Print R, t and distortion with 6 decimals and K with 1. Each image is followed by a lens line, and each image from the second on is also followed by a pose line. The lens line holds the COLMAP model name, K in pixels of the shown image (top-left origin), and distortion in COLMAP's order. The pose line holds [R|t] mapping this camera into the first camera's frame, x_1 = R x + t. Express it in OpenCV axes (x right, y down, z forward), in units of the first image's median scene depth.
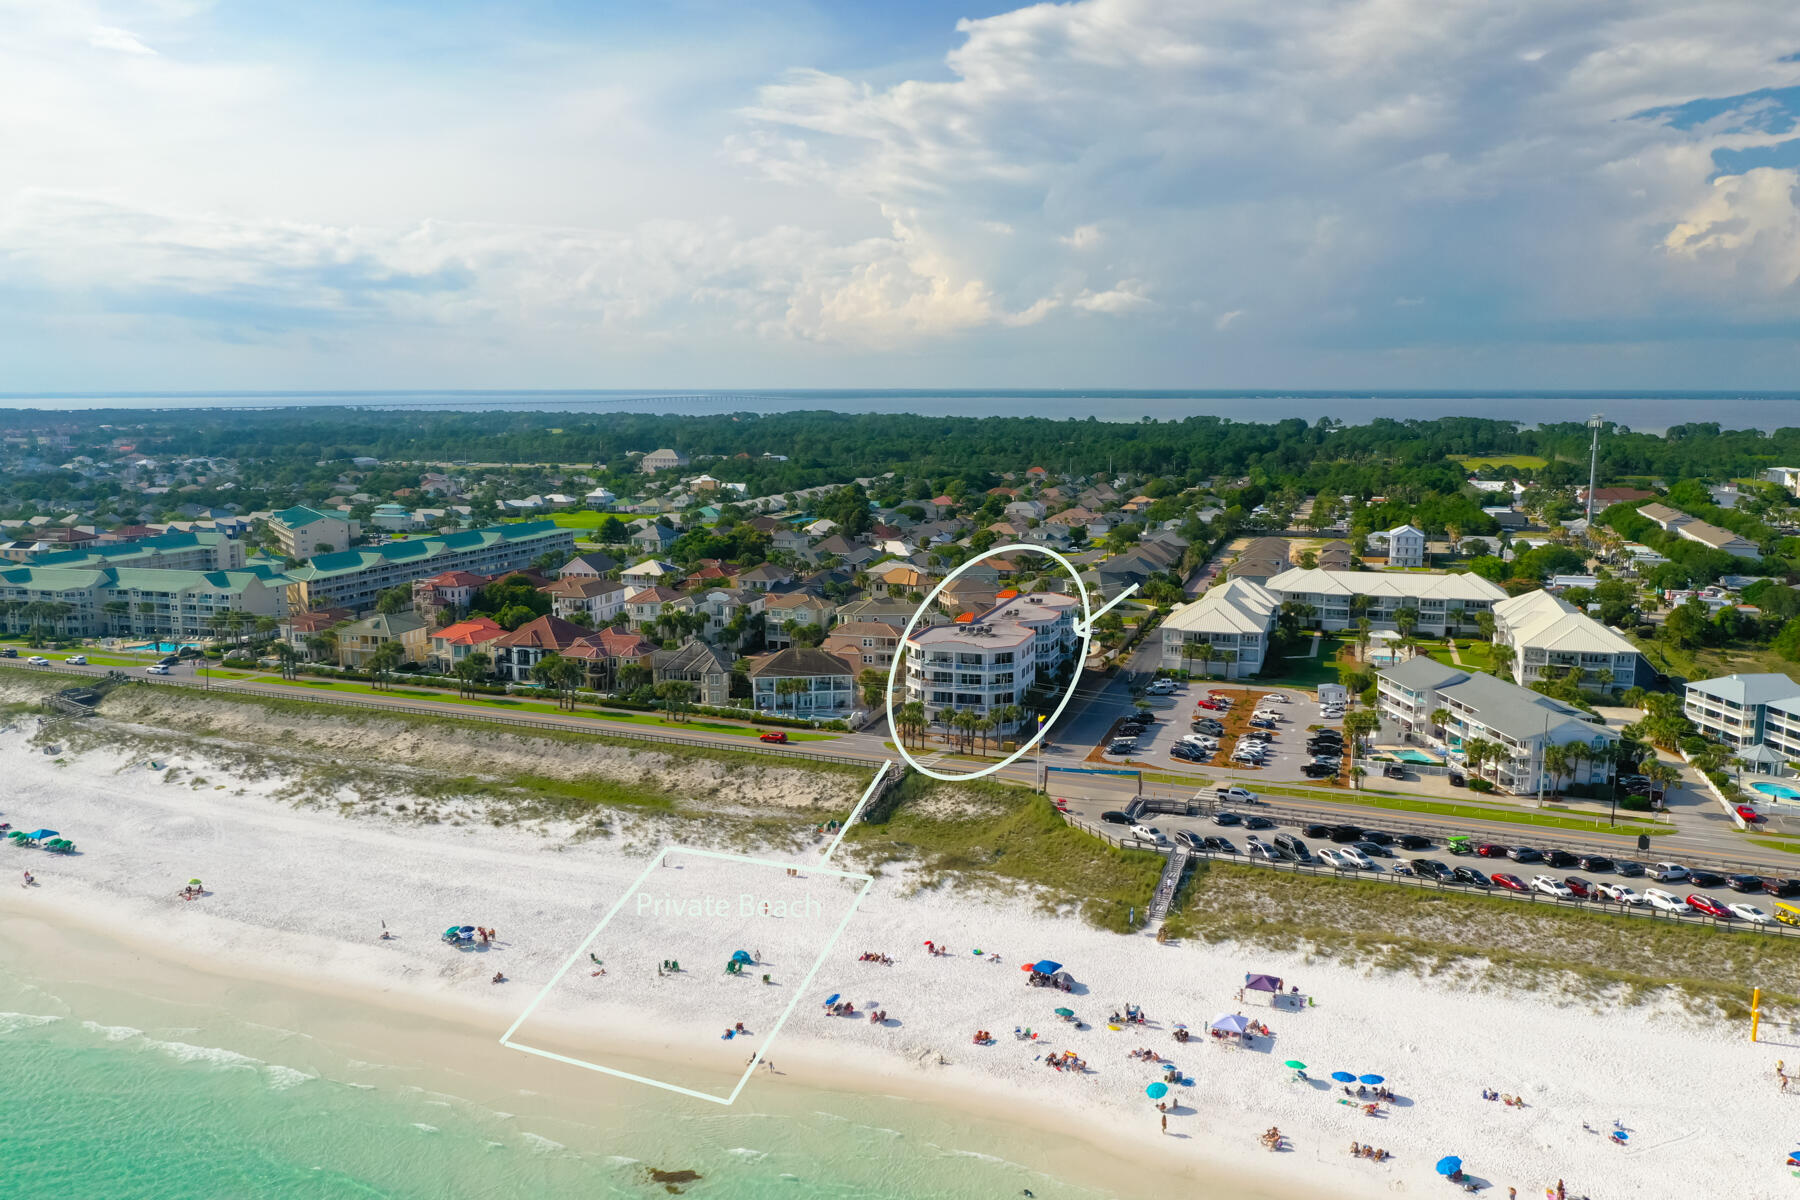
lens RADIAL K [[1410.5, 0, 900.0], [0, 1410.5, 600.0], [0, 0, 1]] dist [0.003399, 0.002991]
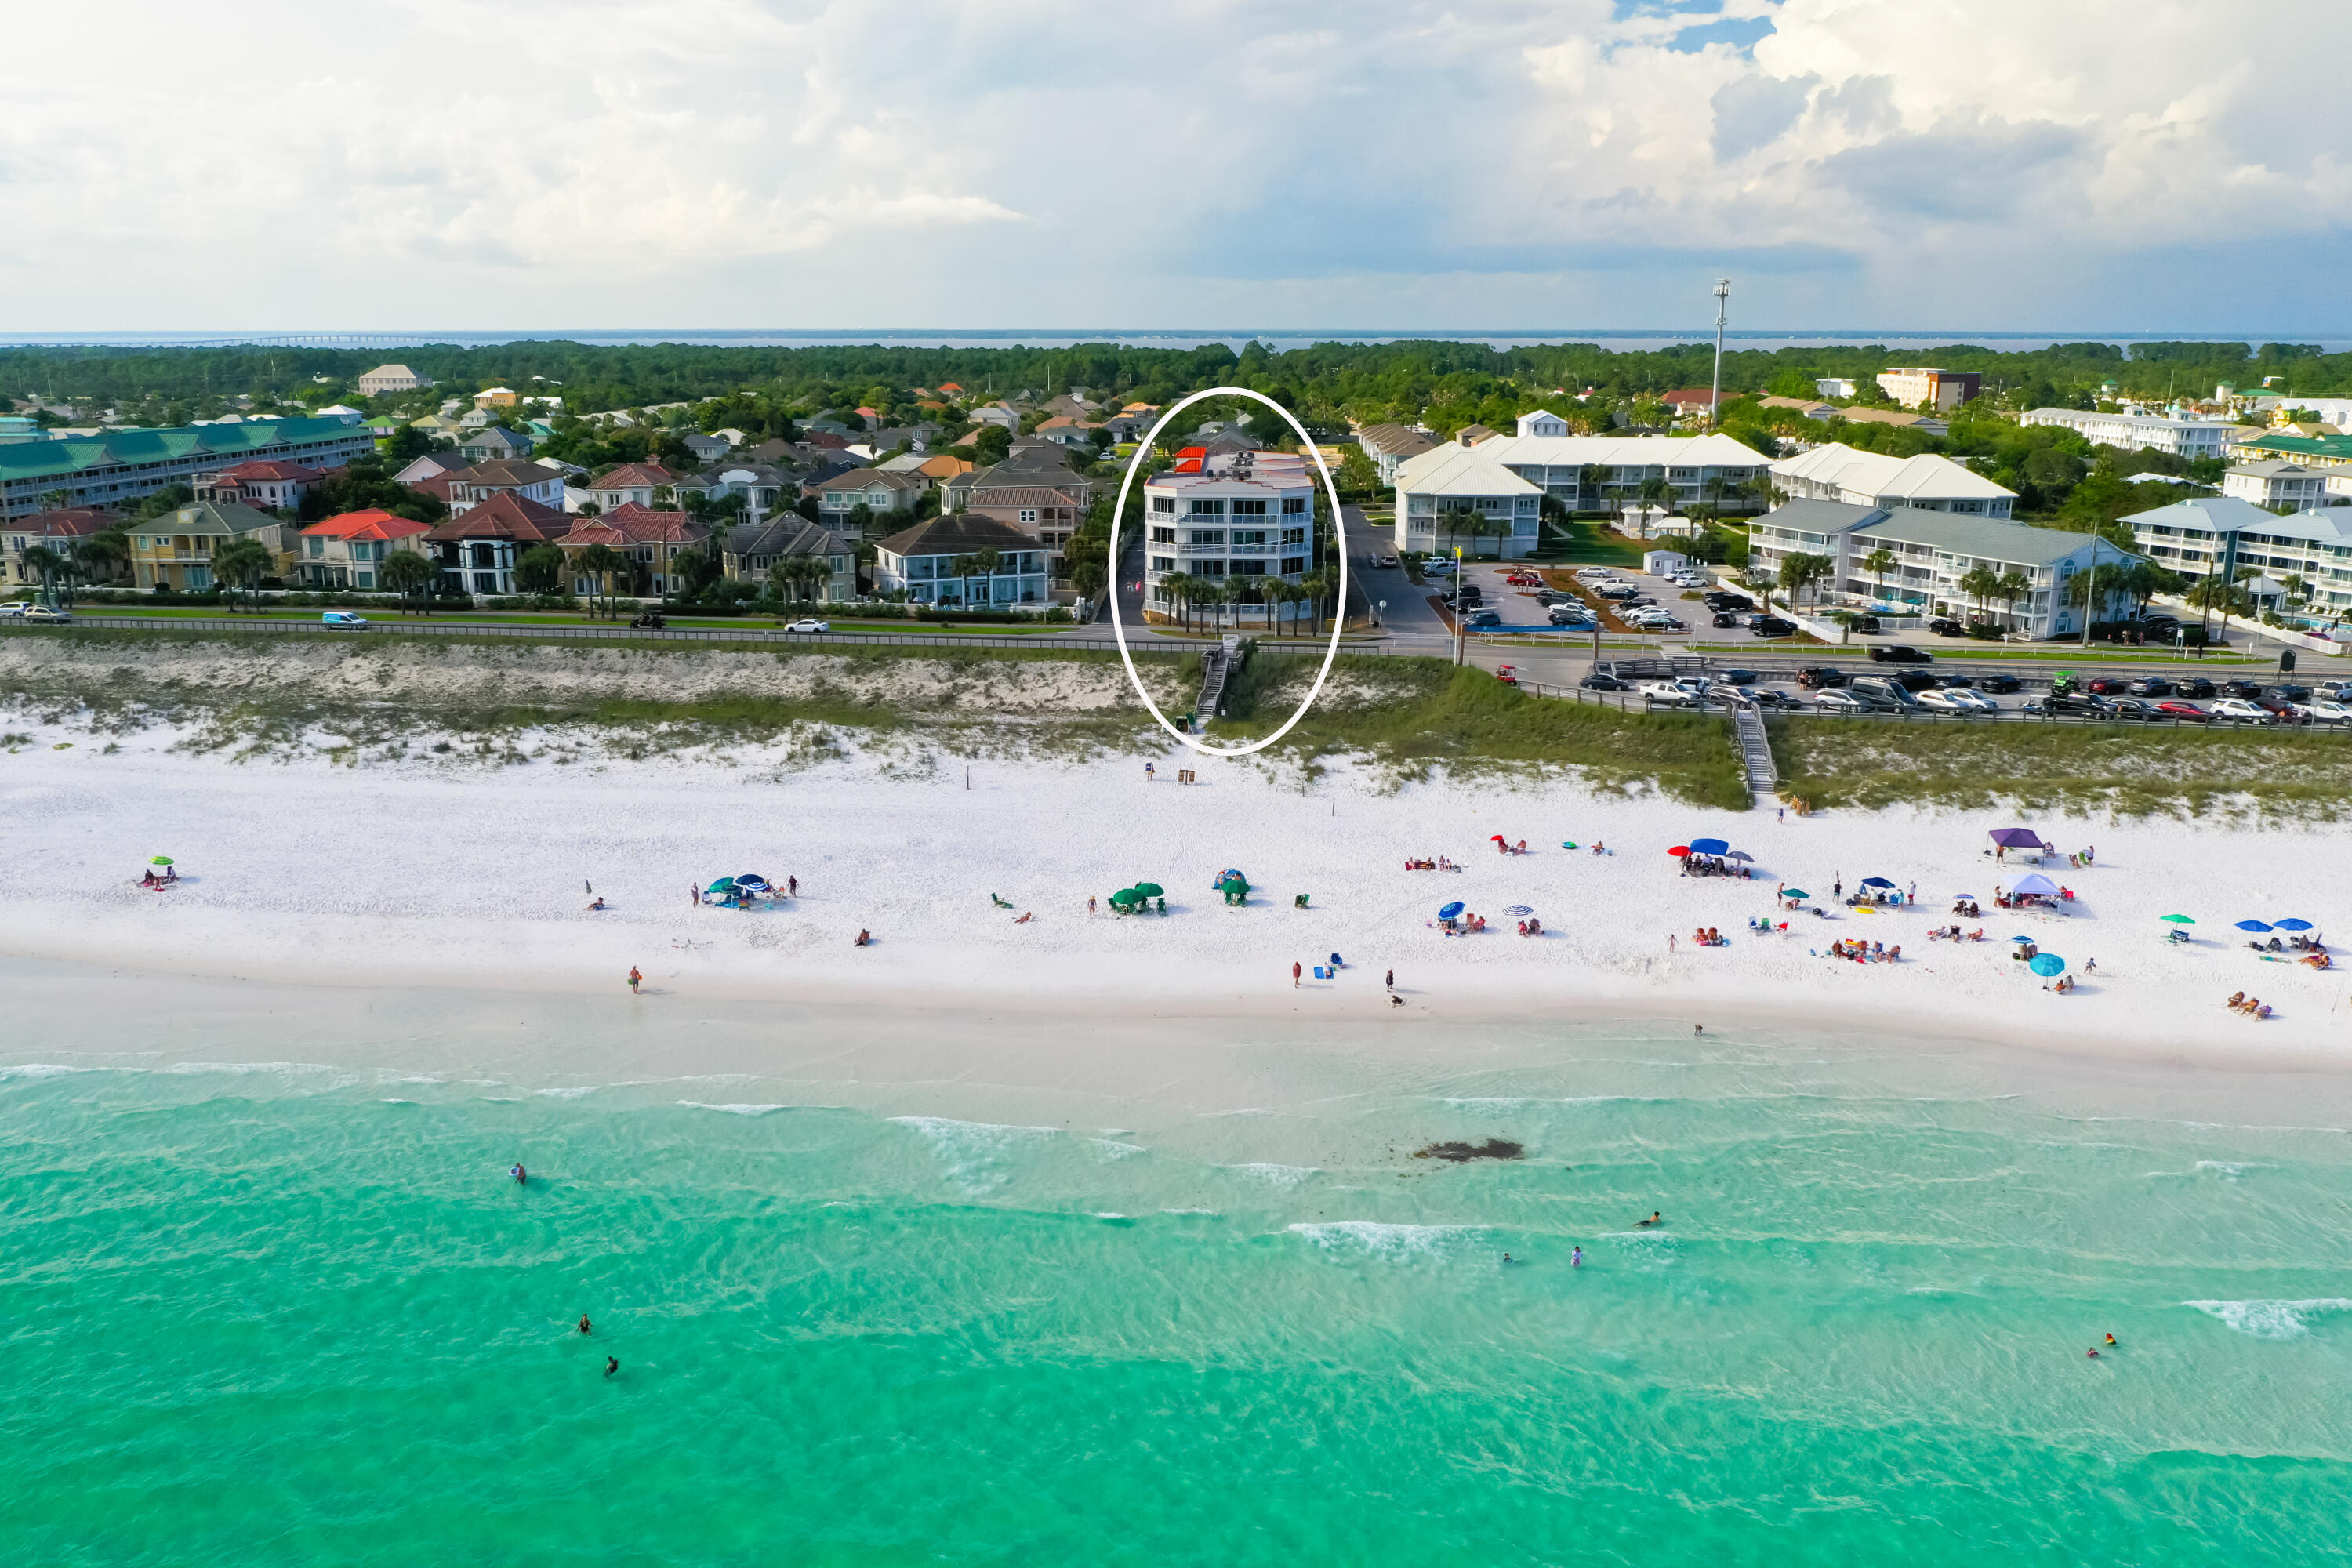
lens RADIAL K [[1843.1, 0, 1176.0], [0, 1843.1, 784.0], [0, 0, 1]] dist [0.003399, 0.002991]
pose [[0.963336, -0.063604, 0.260649, -0.249496], [0.038043, 0.994060, 0.101970, 0.091369], [-0.265586, -0.088315, 0.960034, 0.162426]]
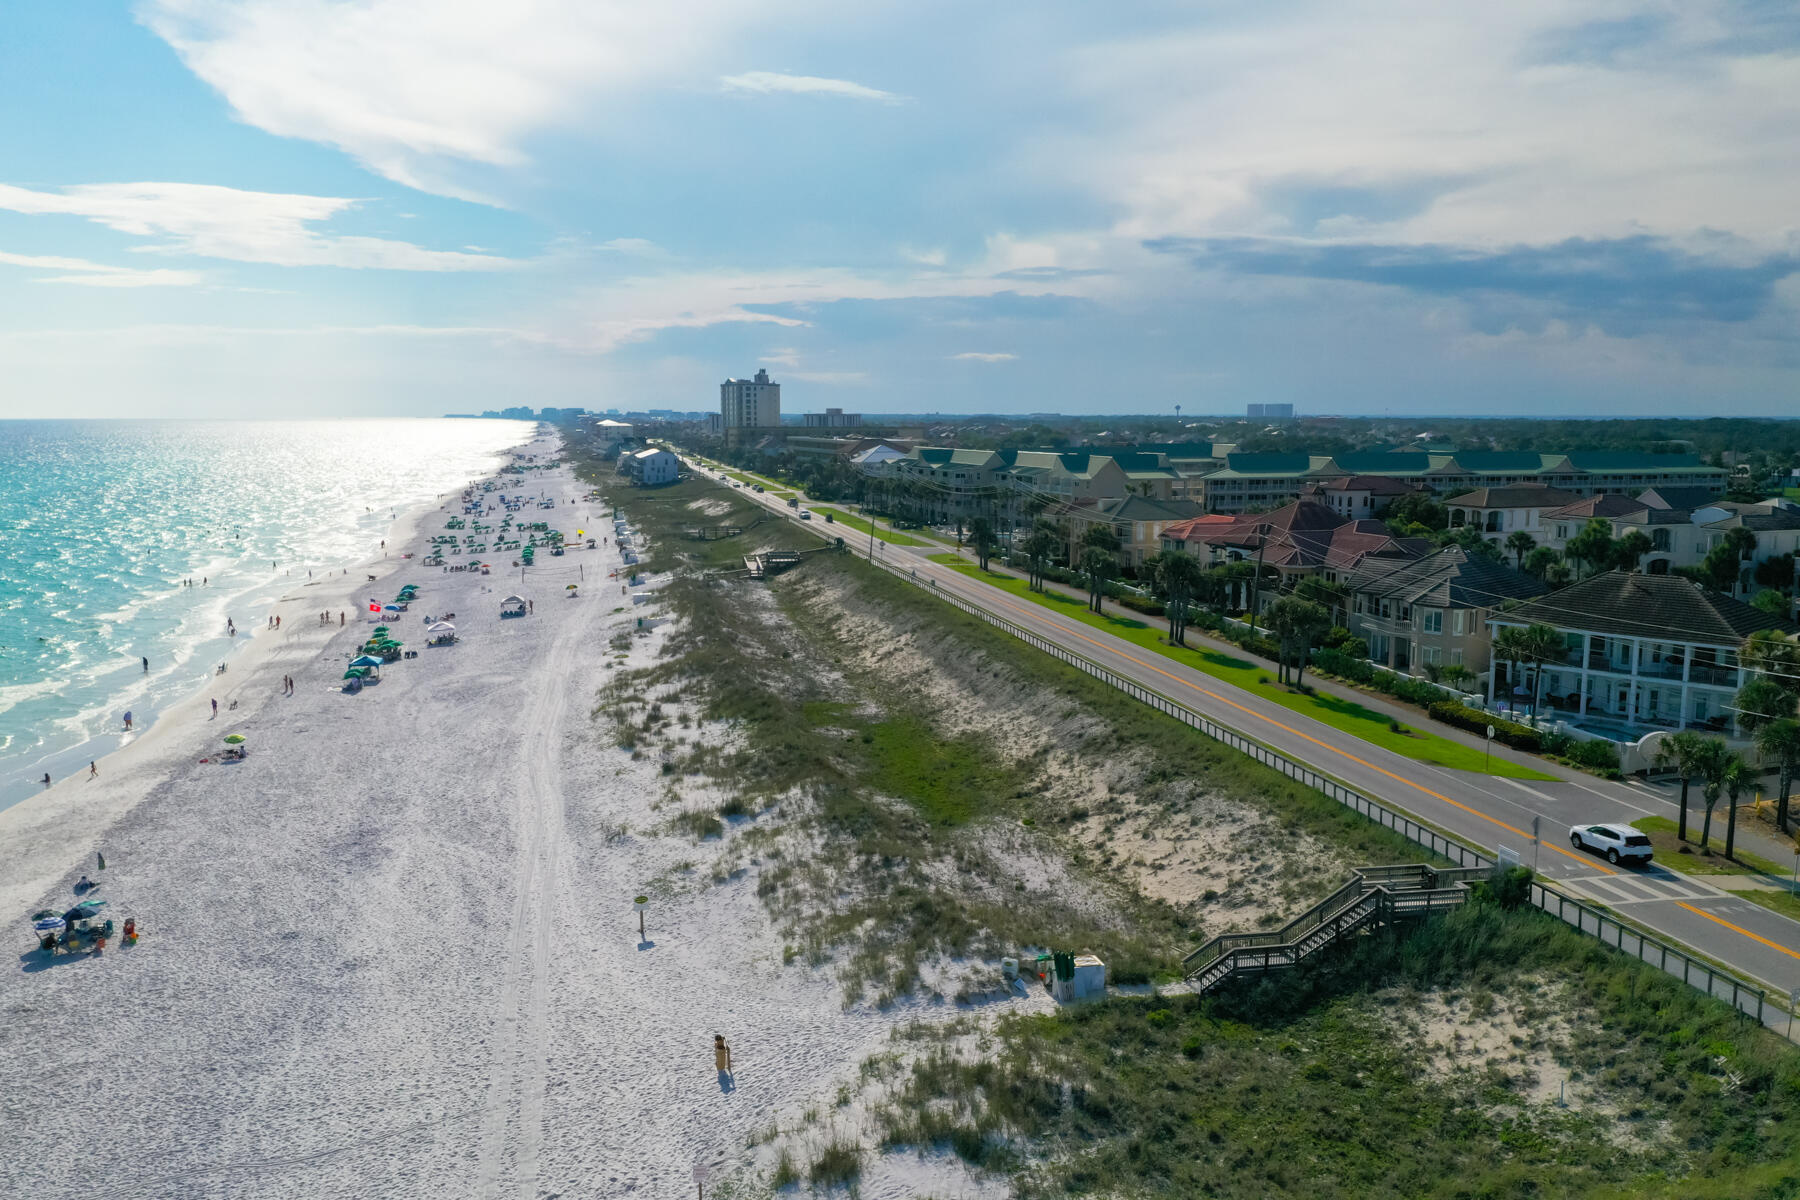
lens RADIAL K [[1410.5, 0, 900.0], [0, 1410.5, 600.0], [0, 0, 1]] dist [0.003399, 0.002991]
pose [[0.593325, 0.102252, -0.798442, 0.162059], [-0.113849, 0.992588, 0.042515, 0.058787], [0.796871, 0.065676, 0.600569, 0.690556]]
